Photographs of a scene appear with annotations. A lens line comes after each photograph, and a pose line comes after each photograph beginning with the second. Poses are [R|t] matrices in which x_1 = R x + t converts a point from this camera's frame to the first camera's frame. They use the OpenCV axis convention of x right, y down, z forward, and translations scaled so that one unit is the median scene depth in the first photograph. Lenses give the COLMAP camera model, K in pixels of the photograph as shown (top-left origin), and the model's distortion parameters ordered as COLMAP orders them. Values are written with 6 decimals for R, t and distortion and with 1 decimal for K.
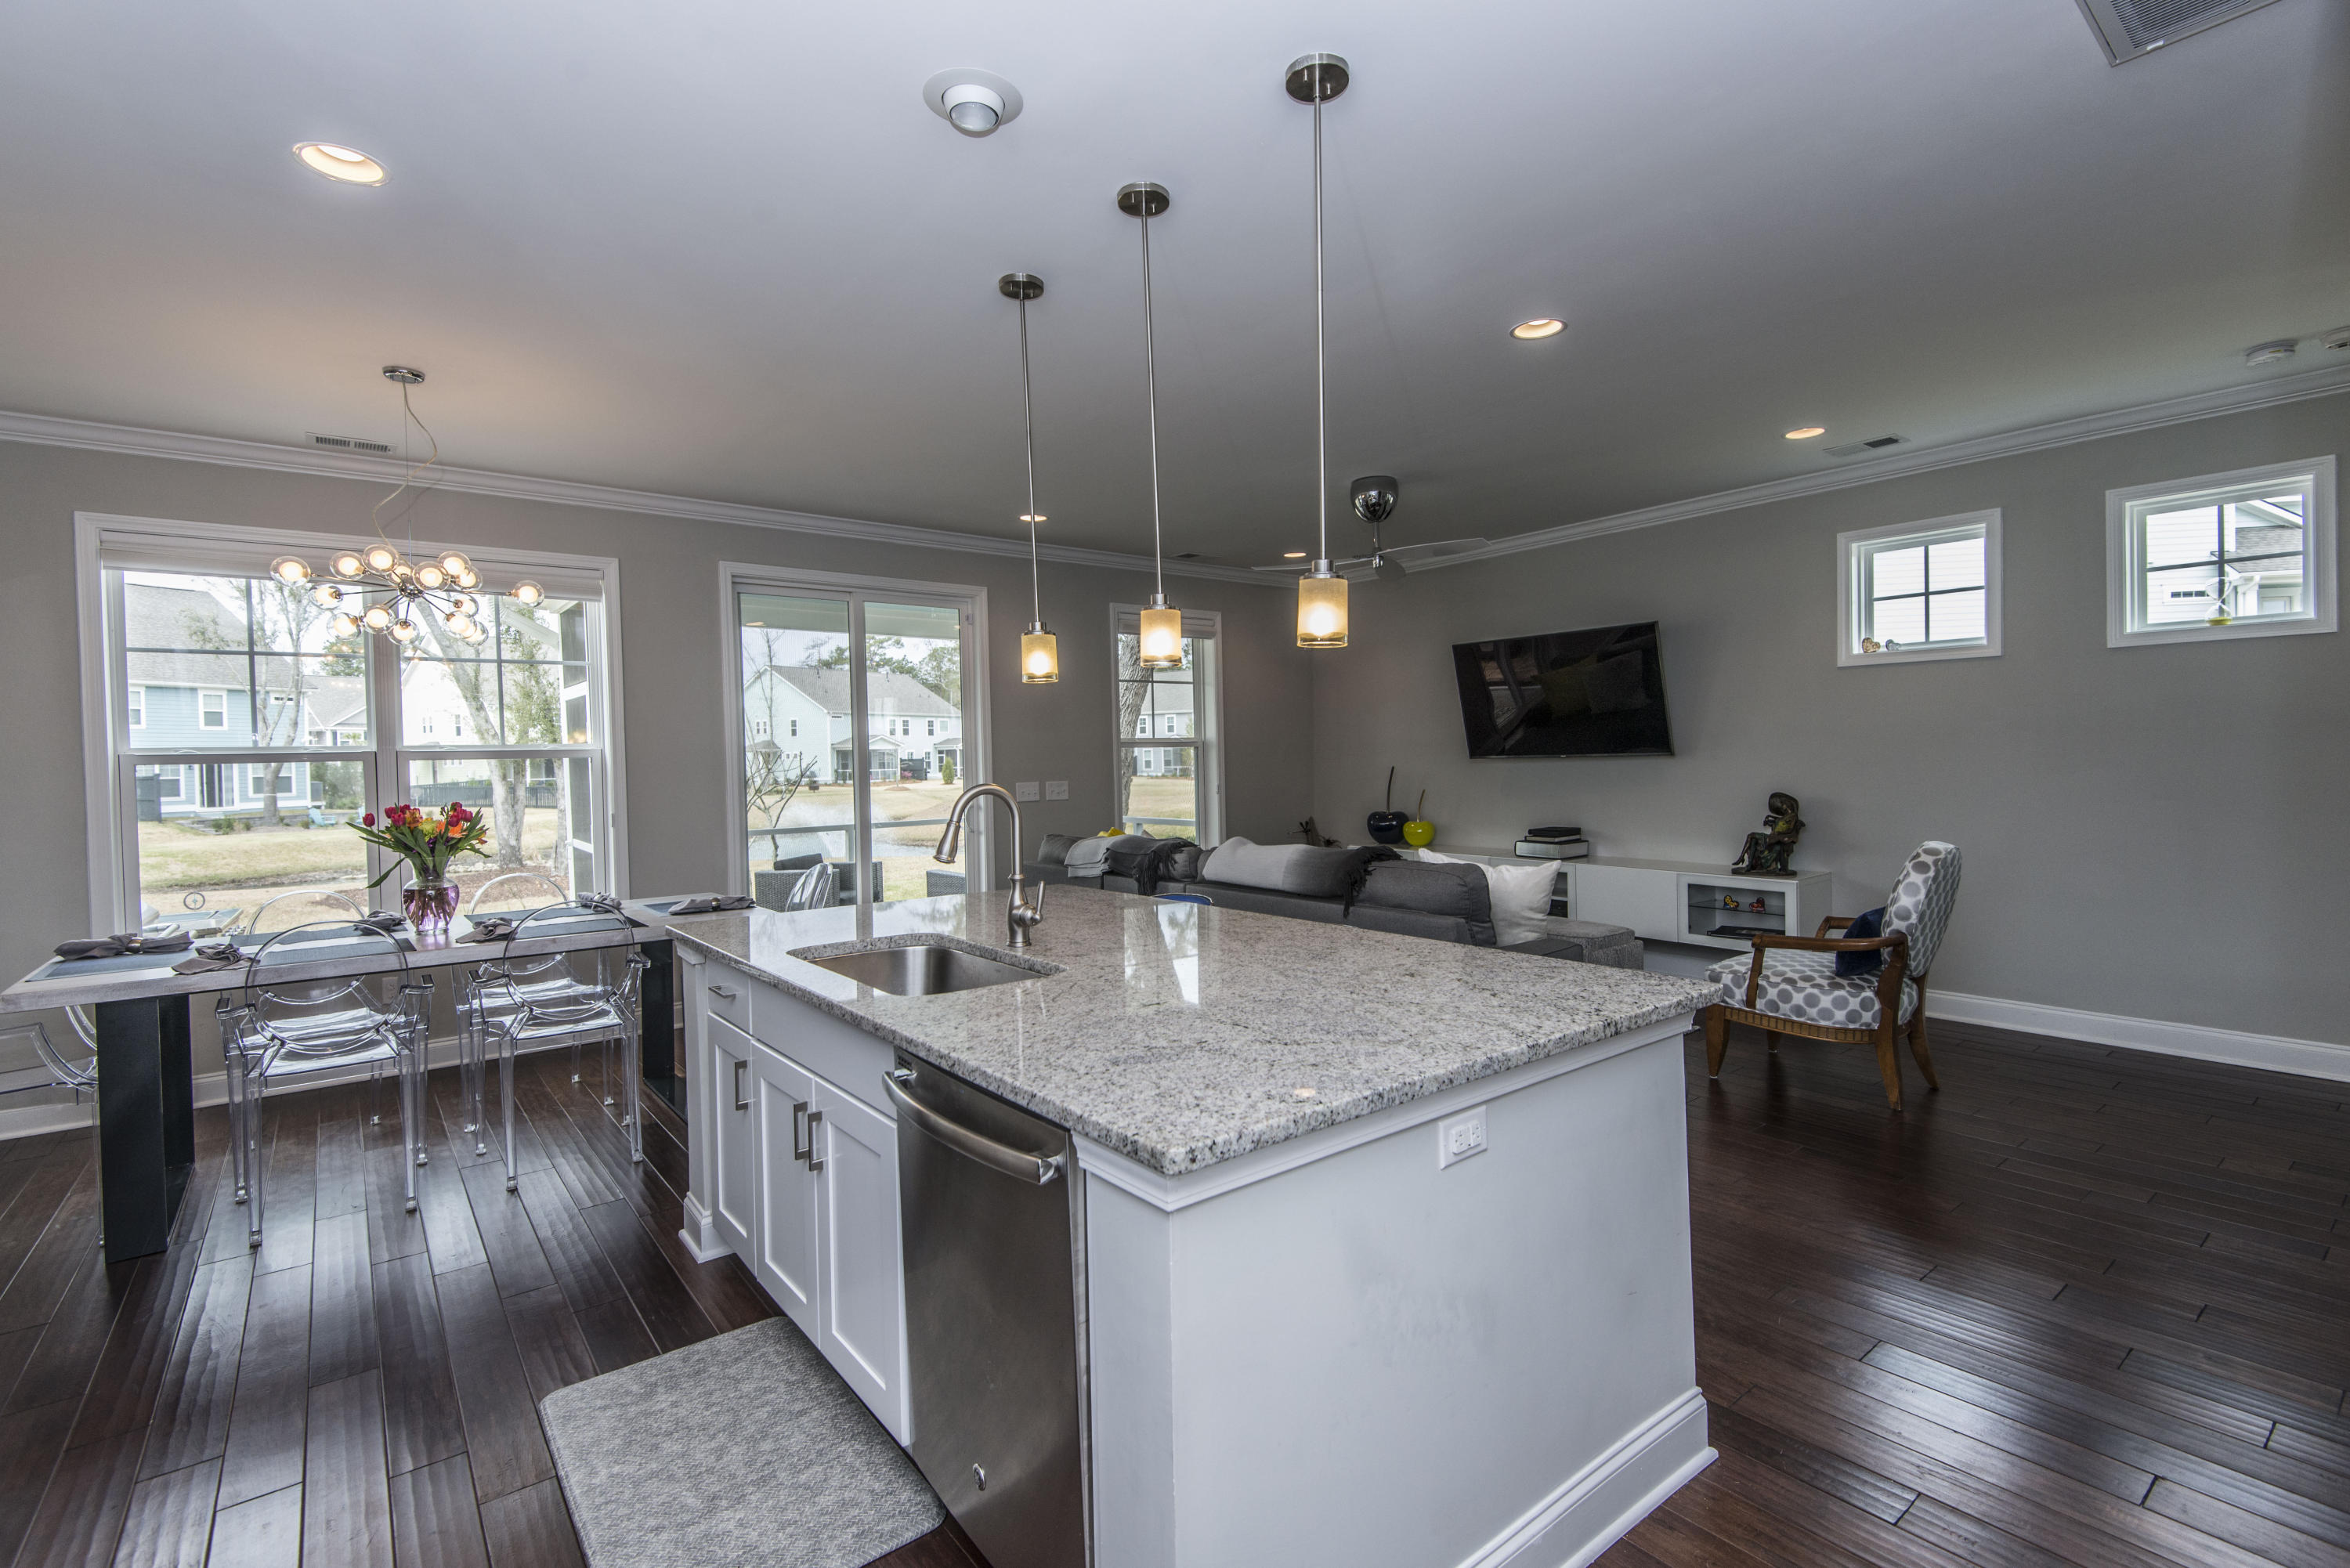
lens RADIAL K [[1056.4, 0, 1188.1], [0, 1056.4, 774.7], [0, 0, 1]] dist [0.017831, -0.012204]
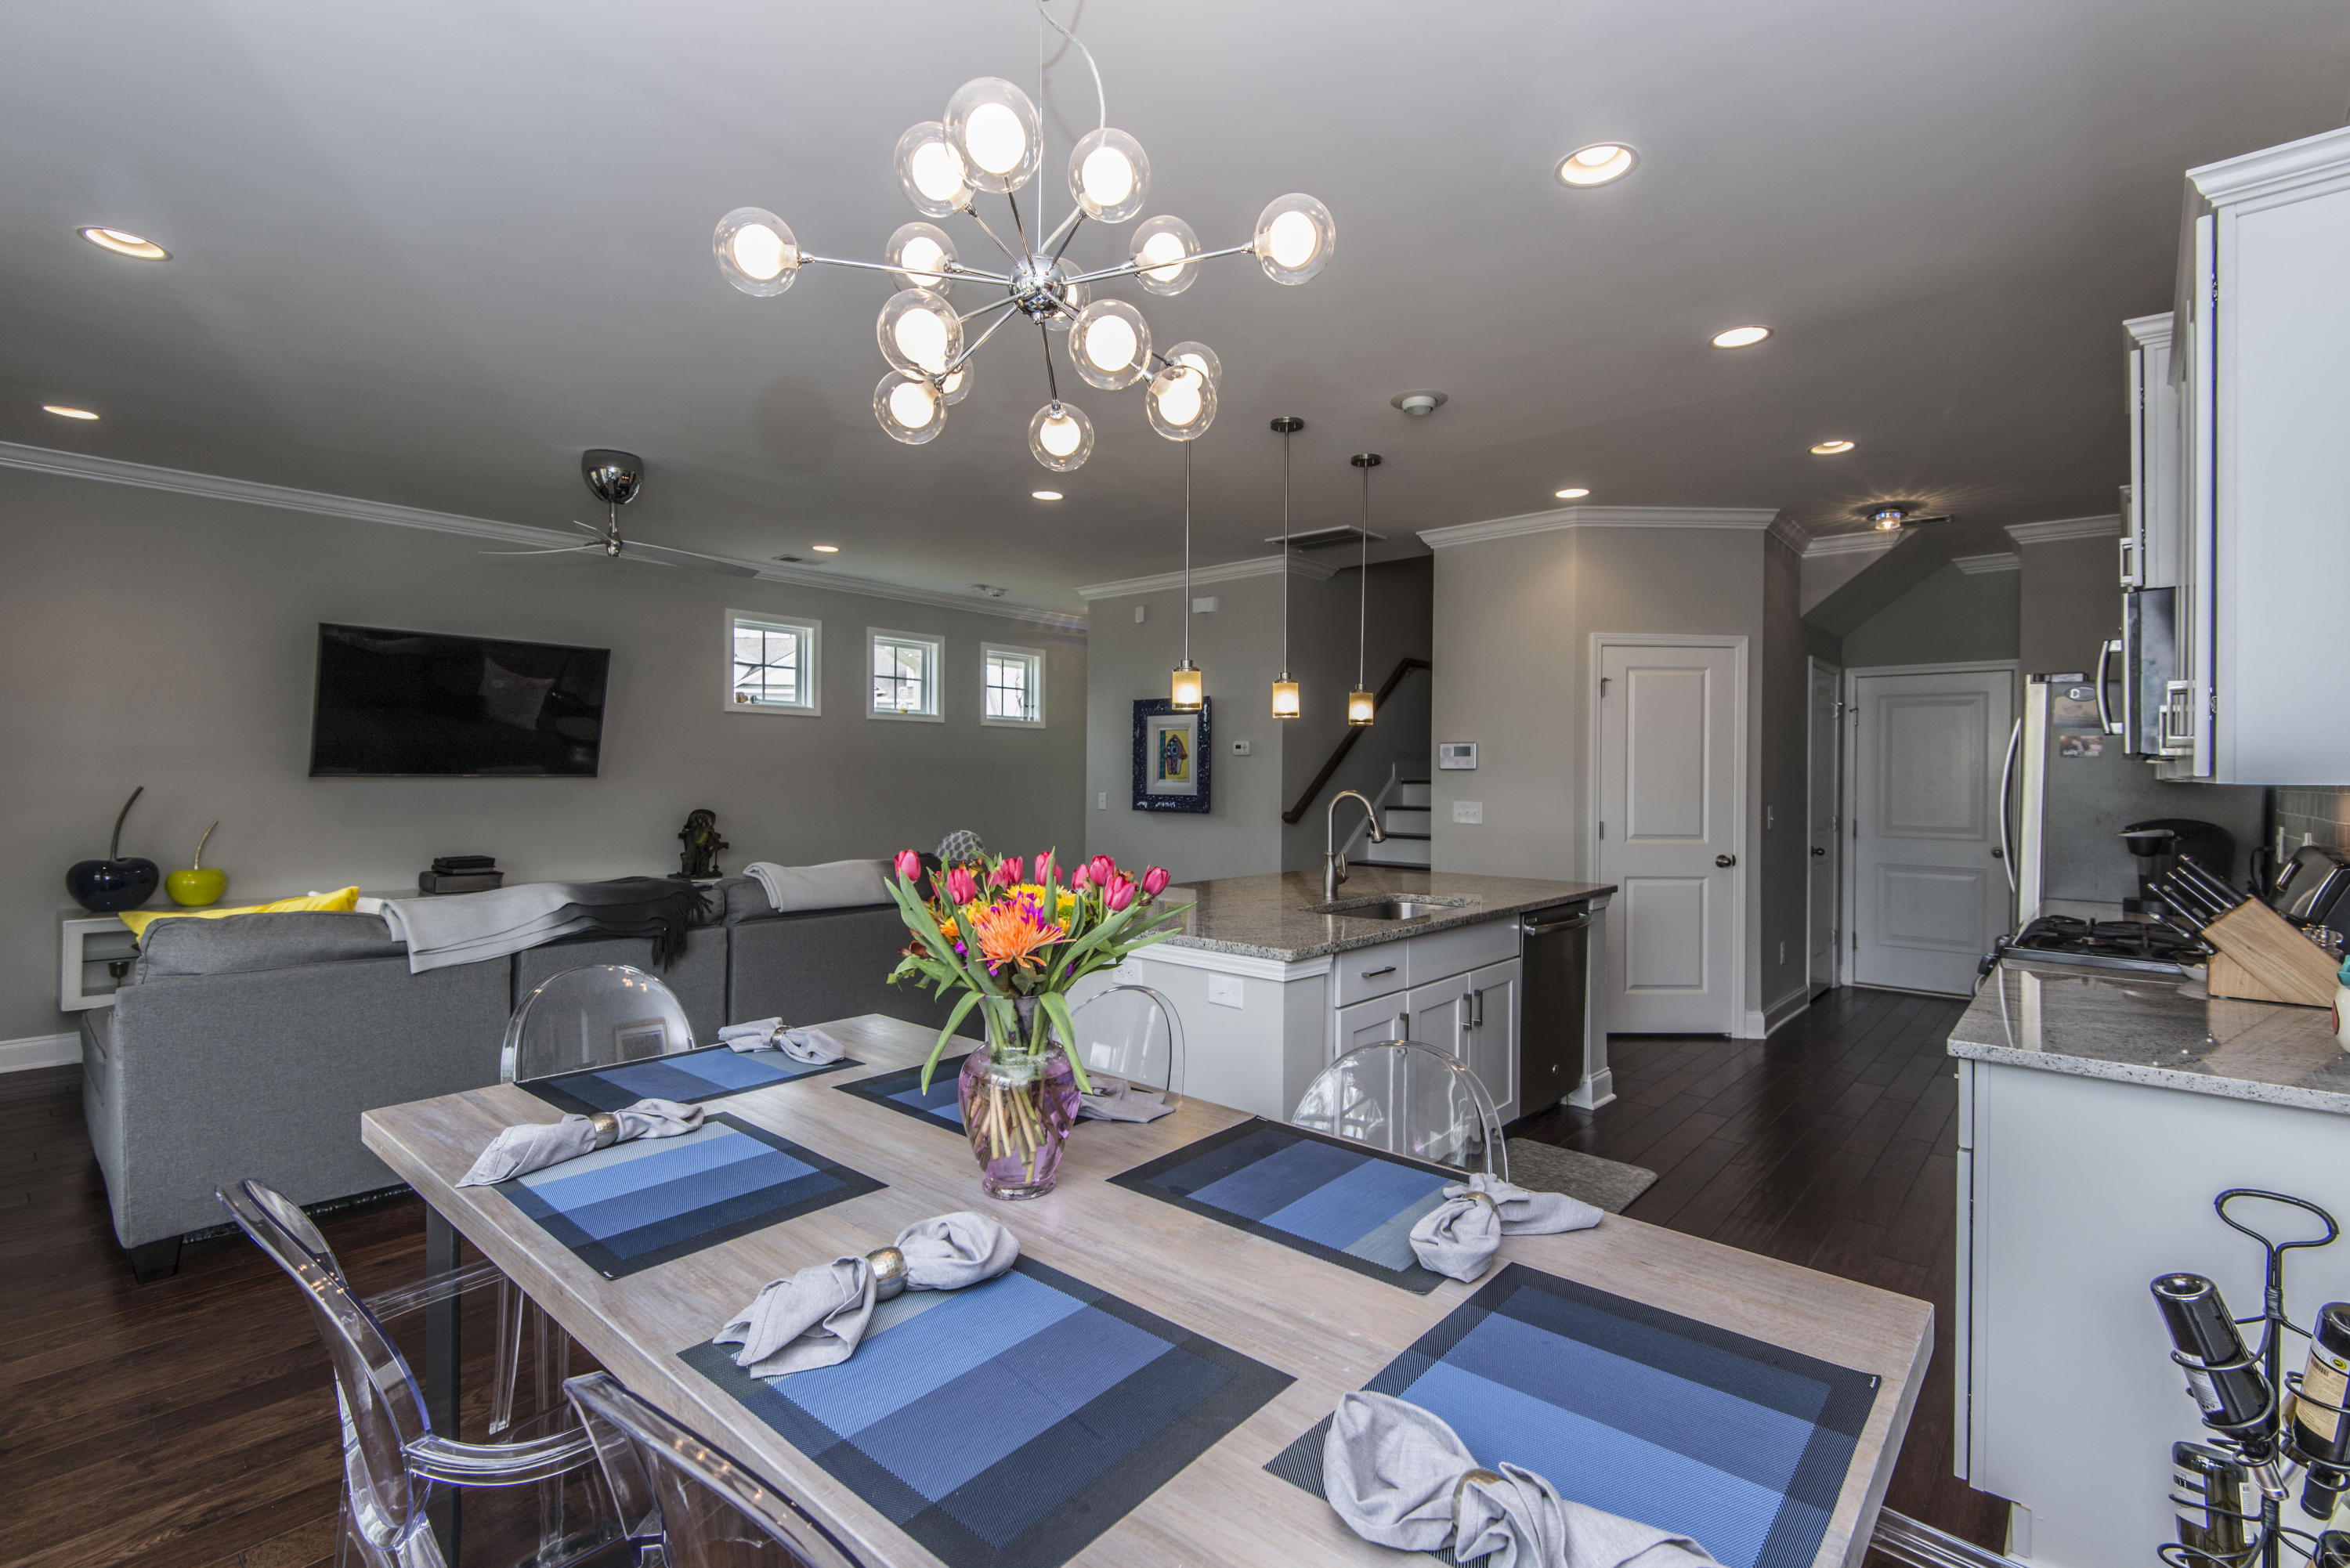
lens RADIAL K [[1056.4, 0, 1168.0], [0, 1056.4, 784.4], [0, 0, 1]] dist [0.017831, -0.012204]
pose [[-0.157935, 0.011708, 0.987380, -1.017198], [0.011928, 0.999879, -0.009948, 0.007907], [-0.987377, 0.010206, -0.158056, 0.930893]]
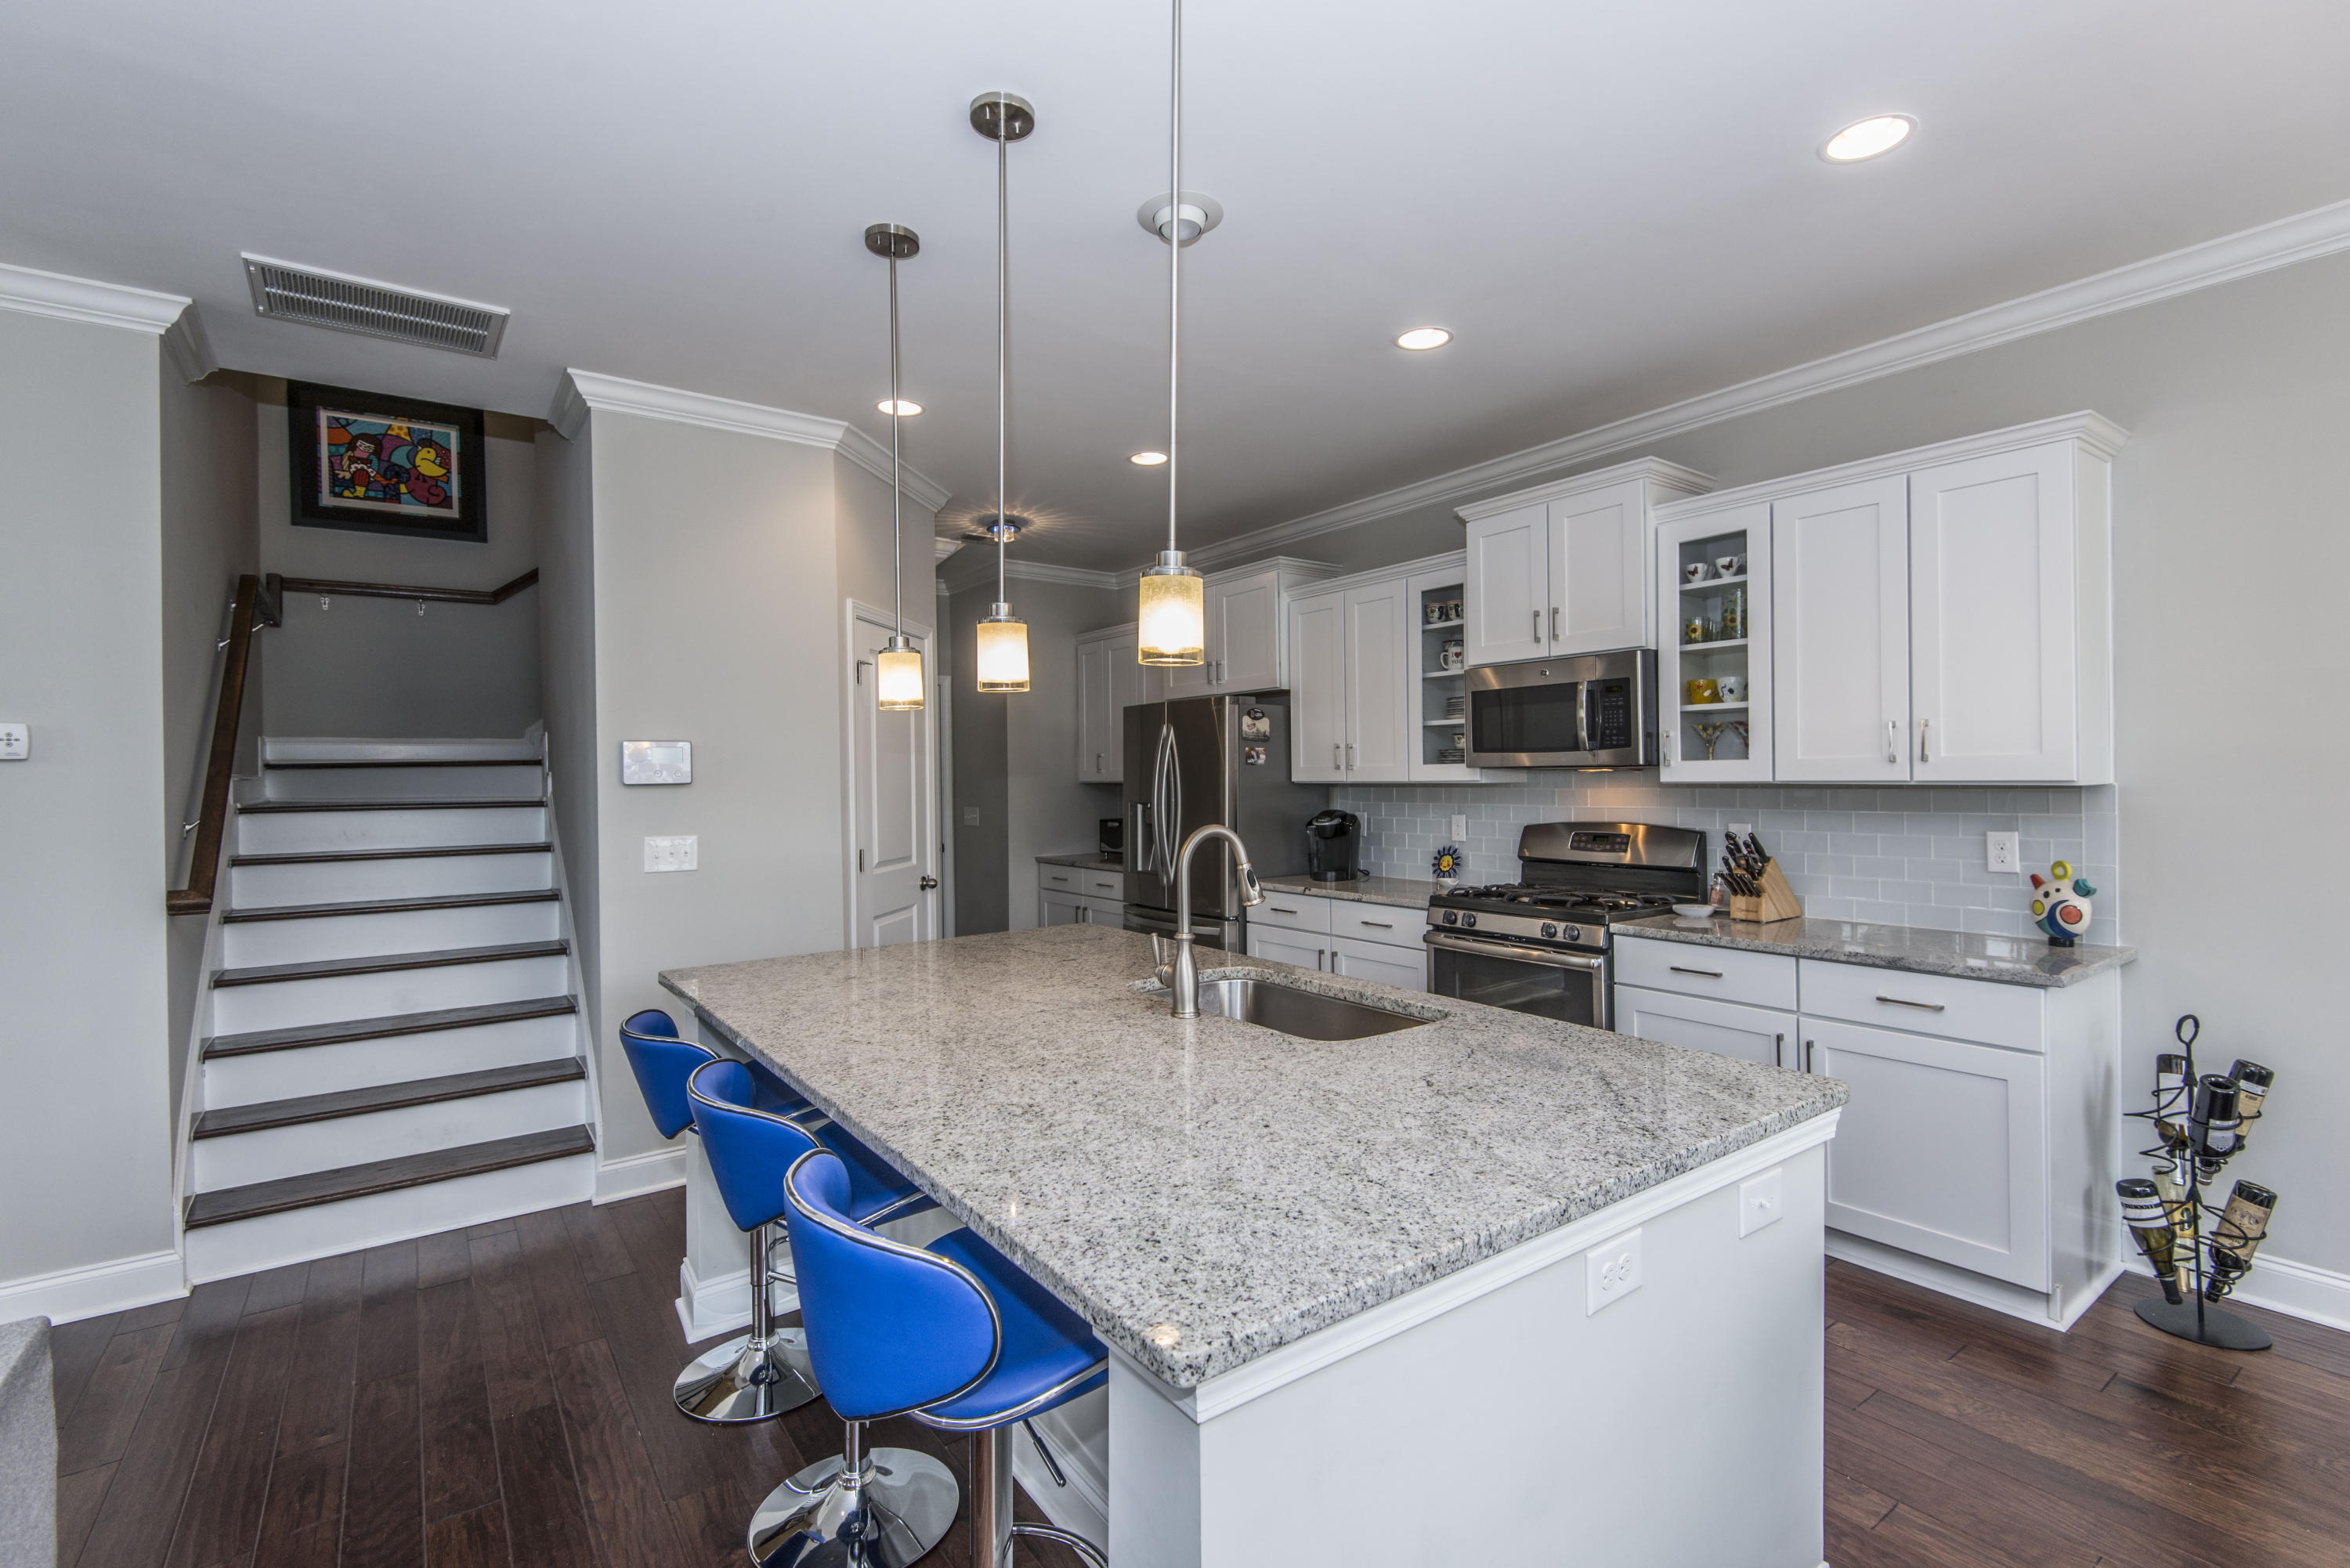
lens RADIAL K [[1056.4, 0, 1186.1], [0, 1056.4, 772.6], [0, 0, 1]] dist [0.017831, -0.012204]
pose [[-0.998163, 0.028170, 0.053642, -0.129455], [0.028774, 0.999530, 0.010533, -0.028355], [-0.053320, 0.012057, -0.998505, 1.181713]]
